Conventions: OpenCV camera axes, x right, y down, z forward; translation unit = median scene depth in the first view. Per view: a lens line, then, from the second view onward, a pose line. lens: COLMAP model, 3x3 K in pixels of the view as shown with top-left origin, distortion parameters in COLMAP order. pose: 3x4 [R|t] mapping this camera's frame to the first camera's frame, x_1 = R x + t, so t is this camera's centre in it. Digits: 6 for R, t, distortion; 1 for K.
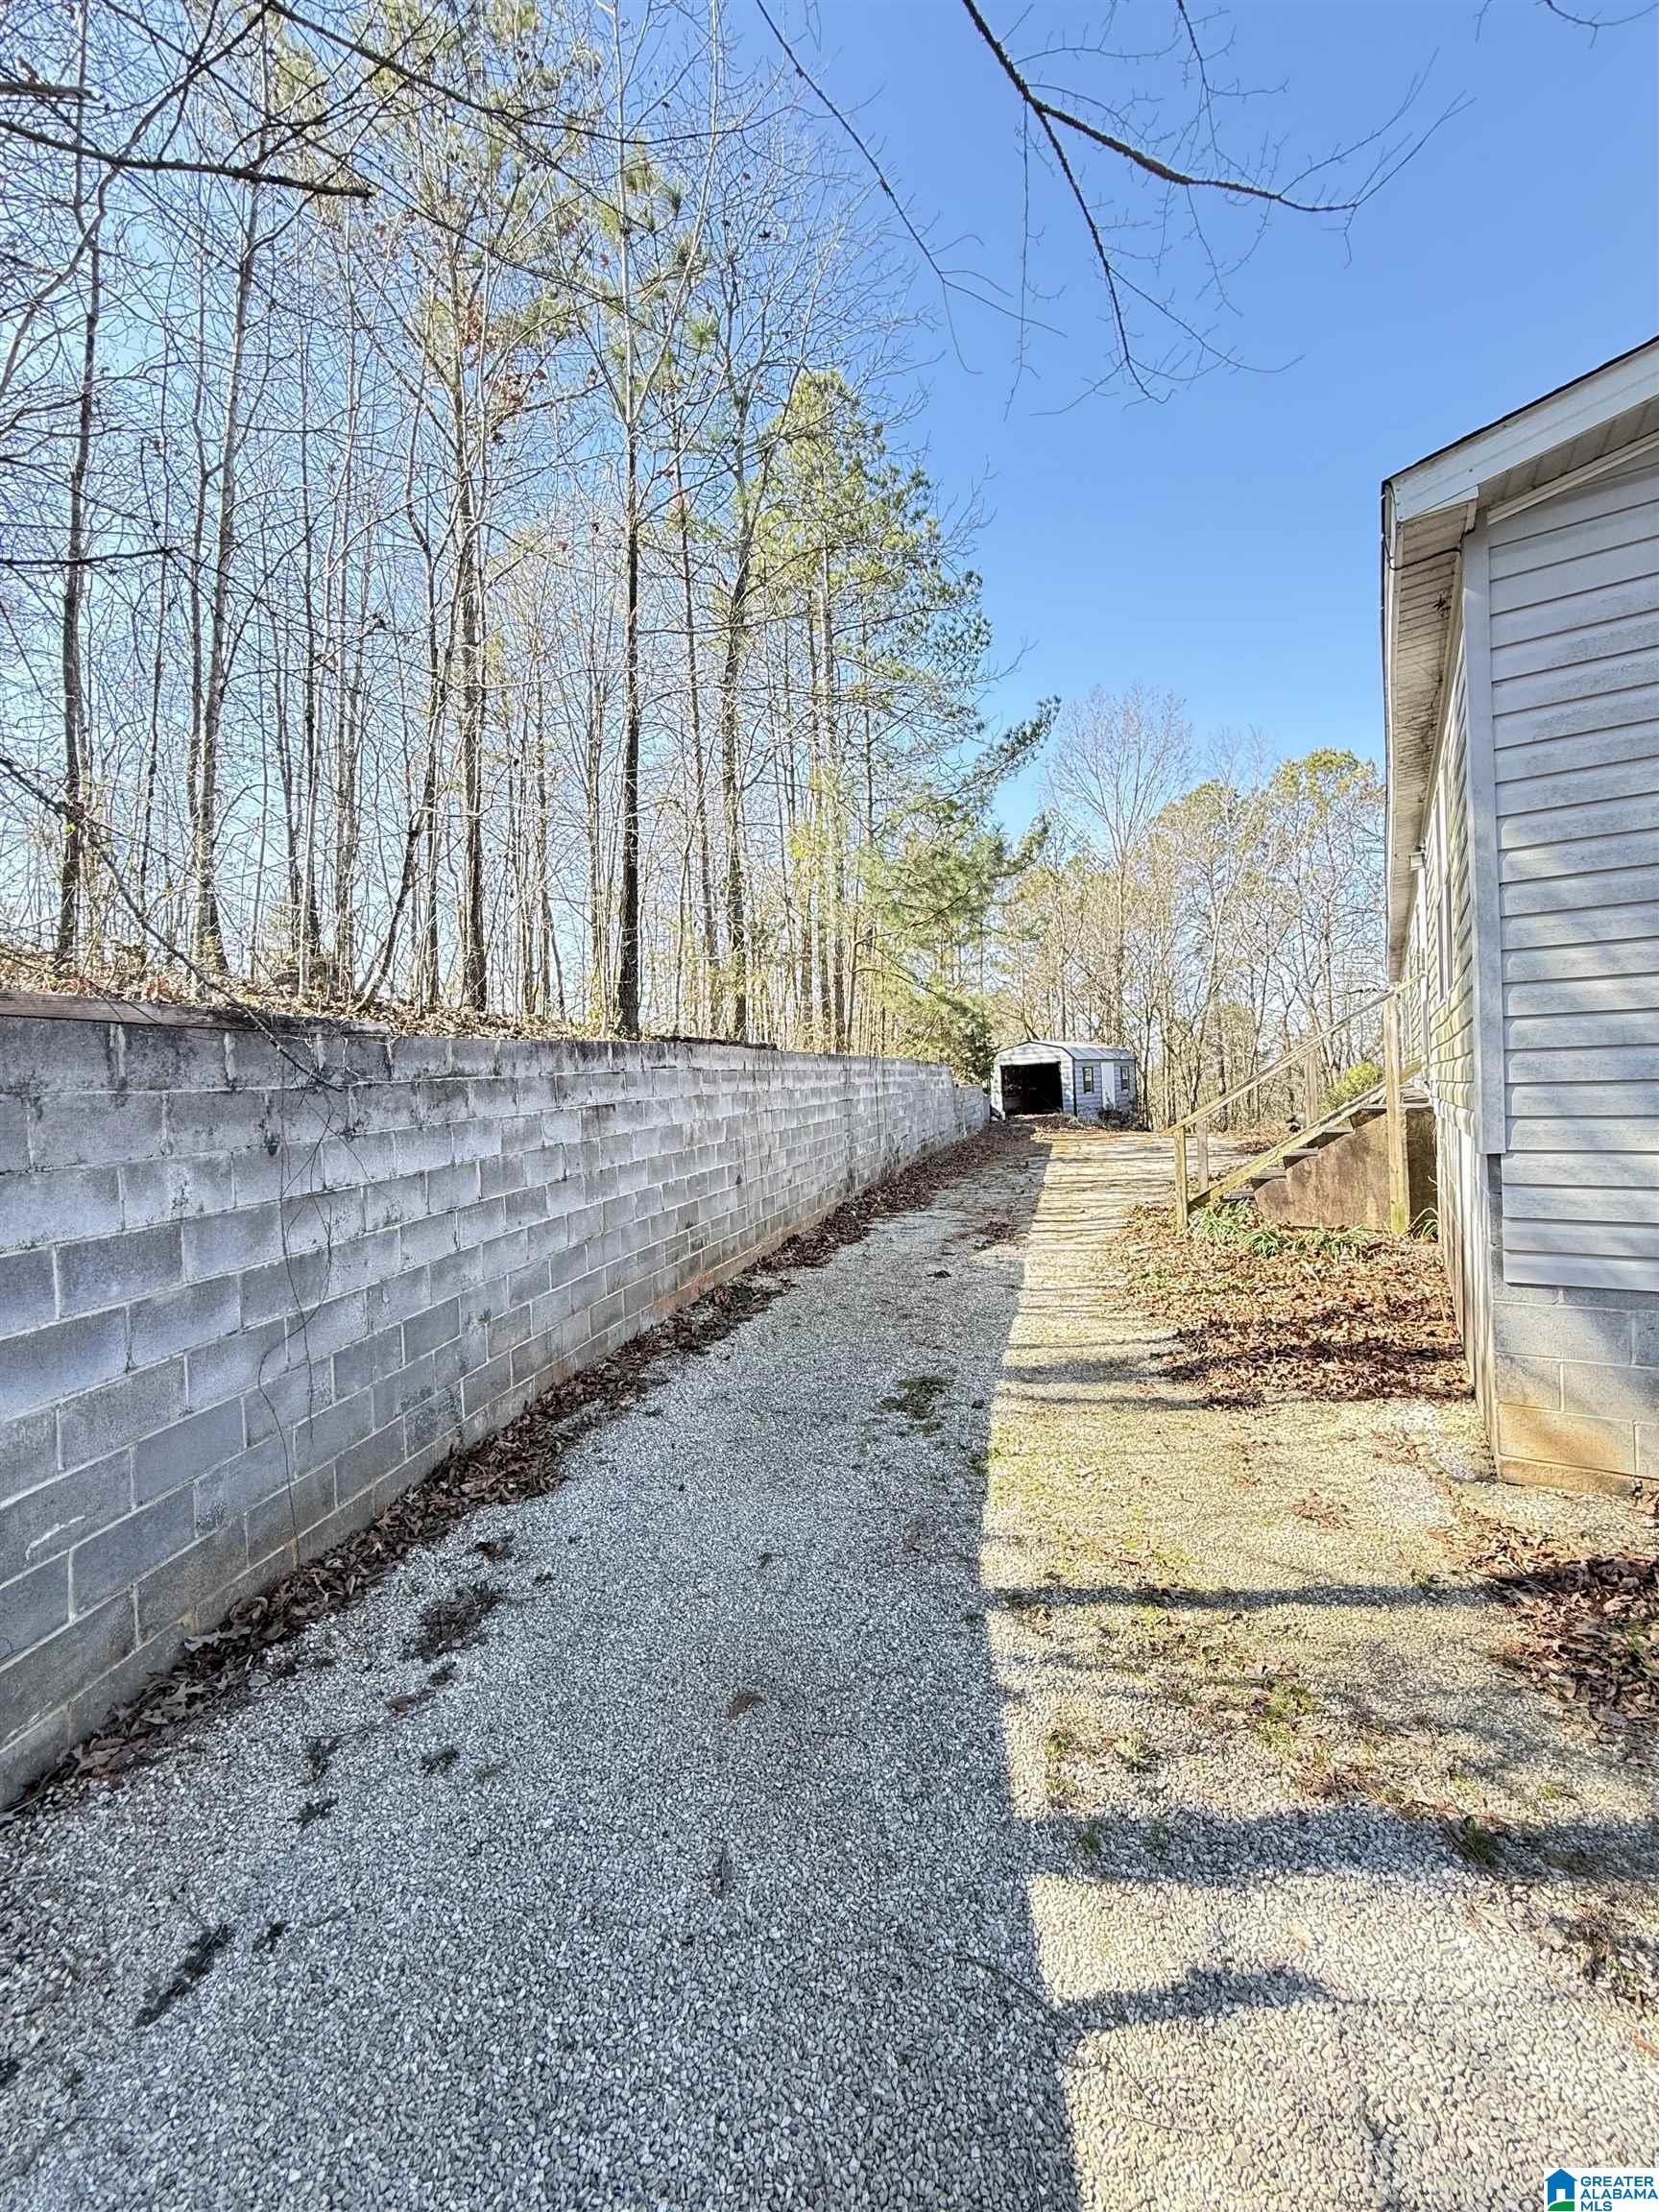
lens RADIAL K [[891.4, 0, 829.5], [0, 891.4, 1106.0], [0, 0, 1]] dist [-0.000354, 0.000027]
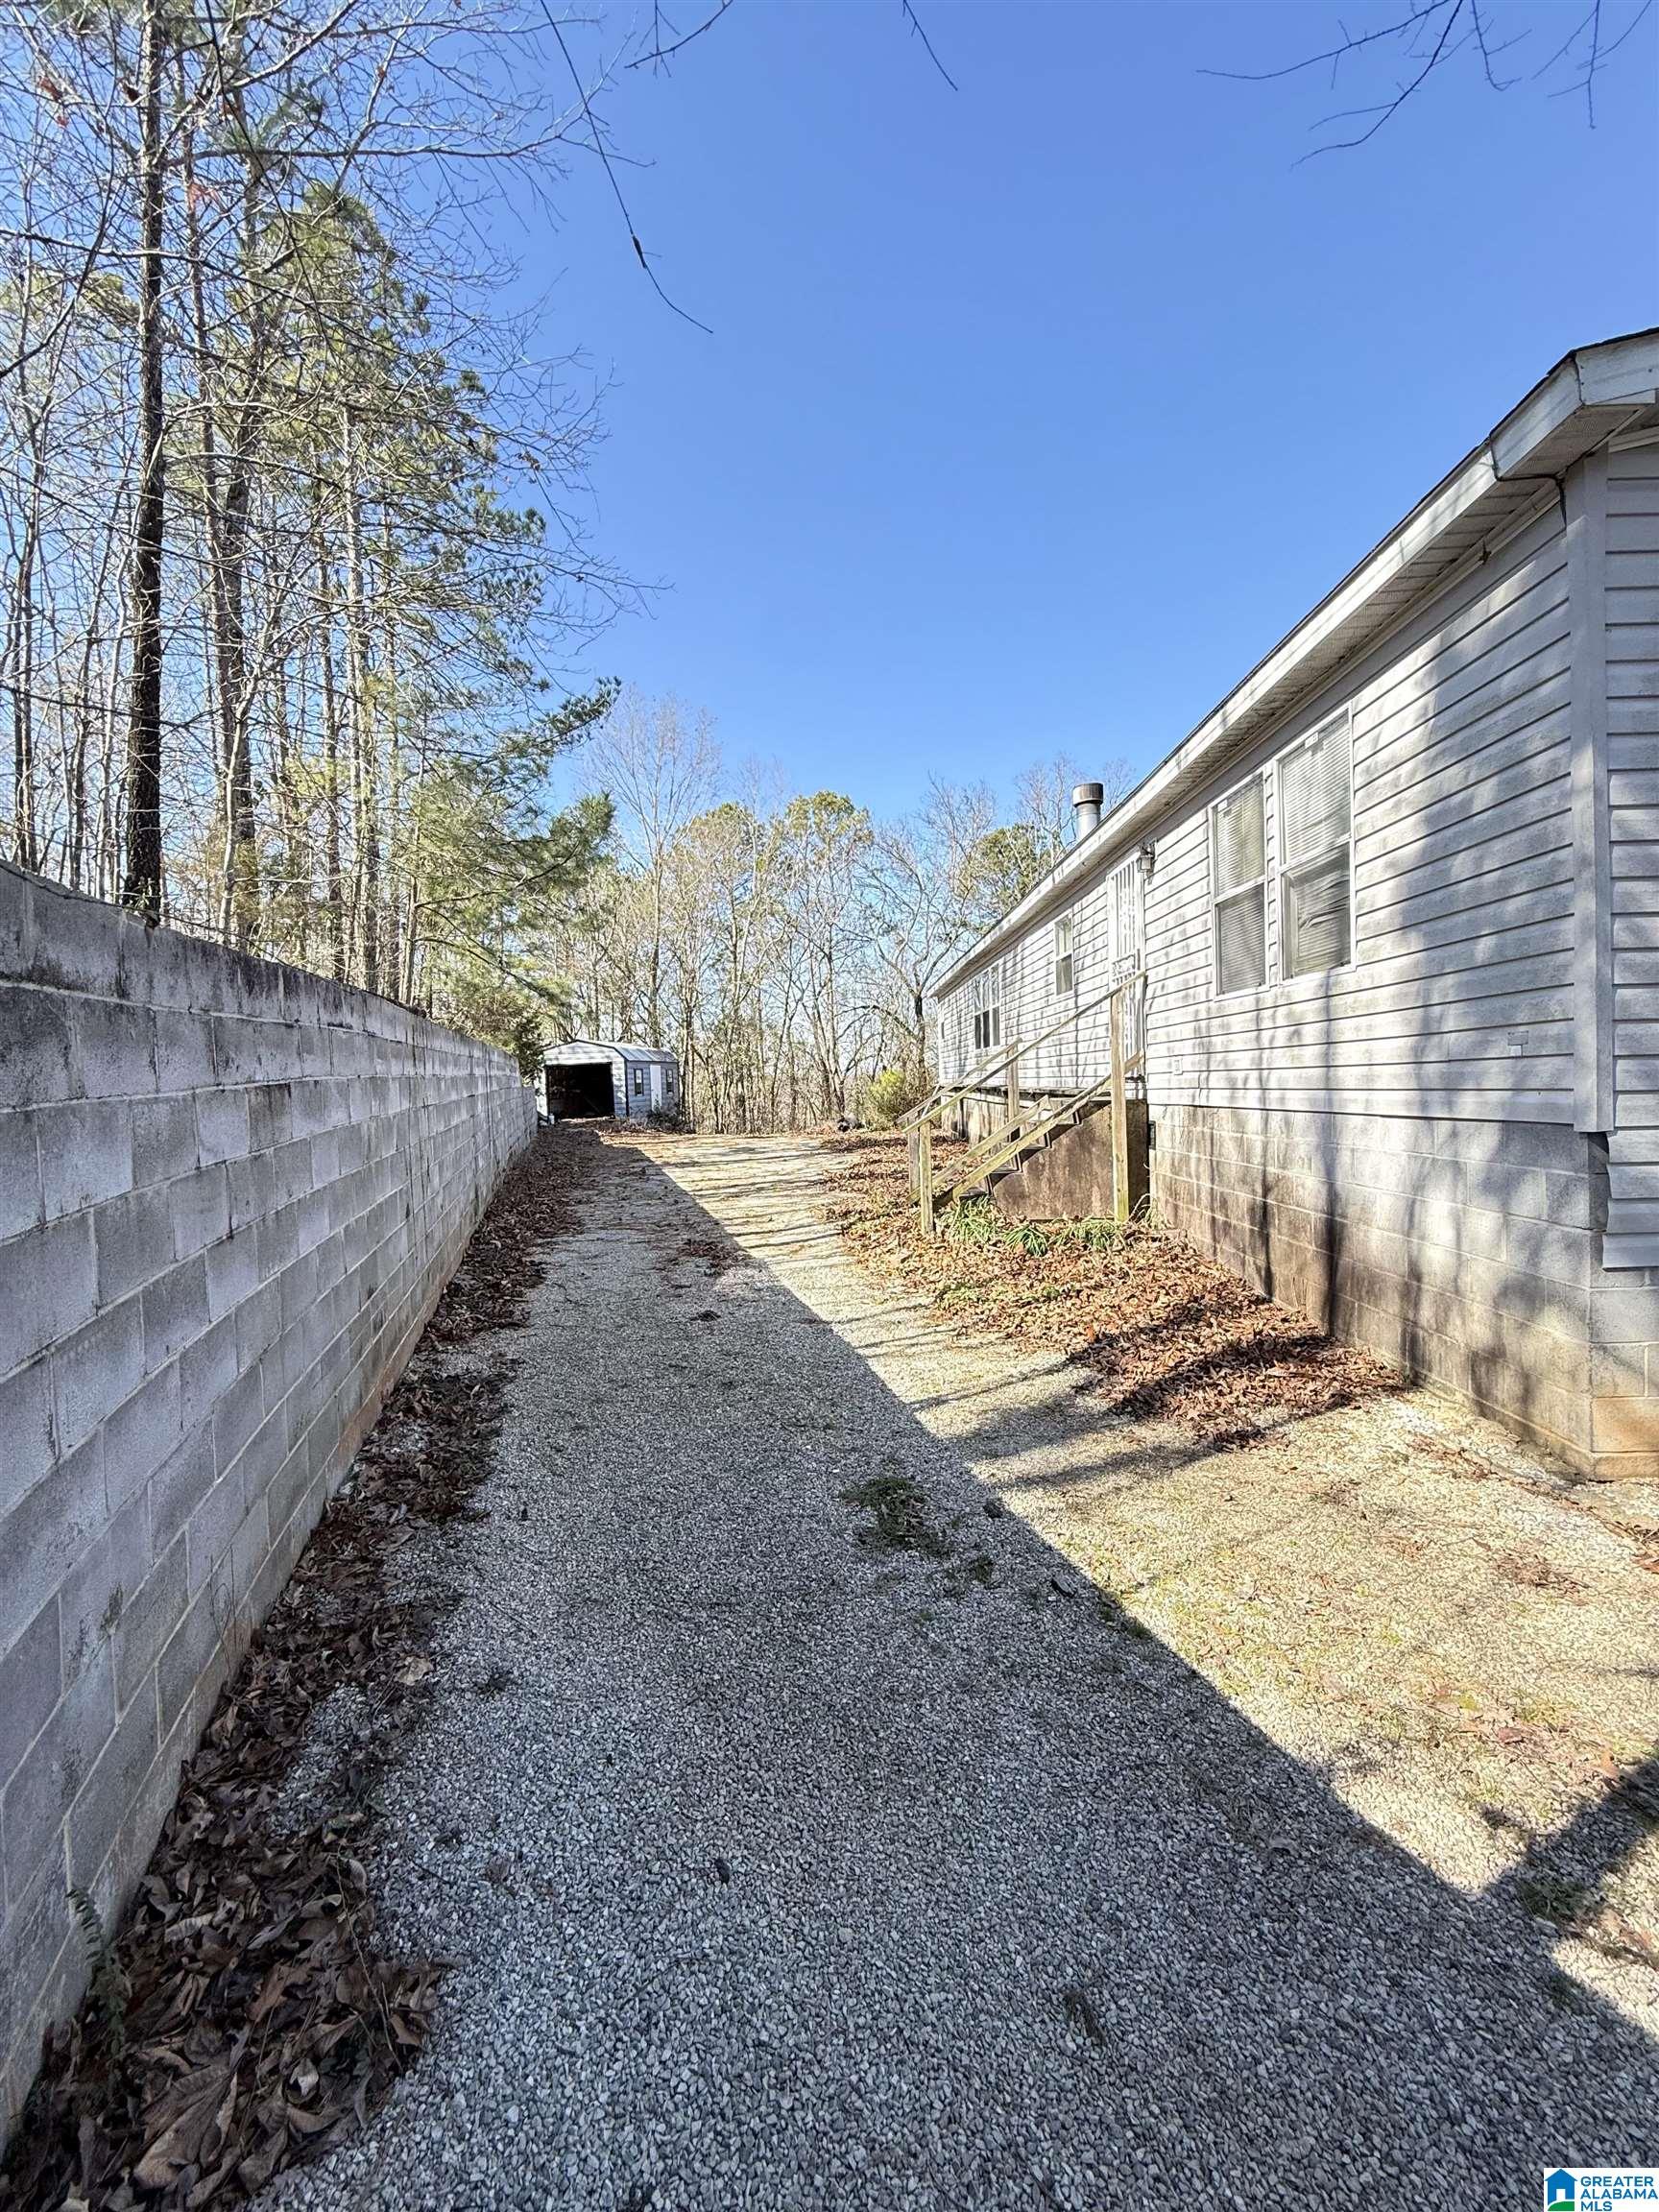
lens RADIAL K [[880.8, 0, 830.5], [0, 880.8, 1102.8], [0, 0, 1]] dist [-0.000158, 0.000266]
pose [[0.842242, -0.000520, 0.539100, -0.287458], [0.006212, 0.999943, -0.008741, 0.017793], [-0.539064, 0.010711, 0.842197, 0.441113]]
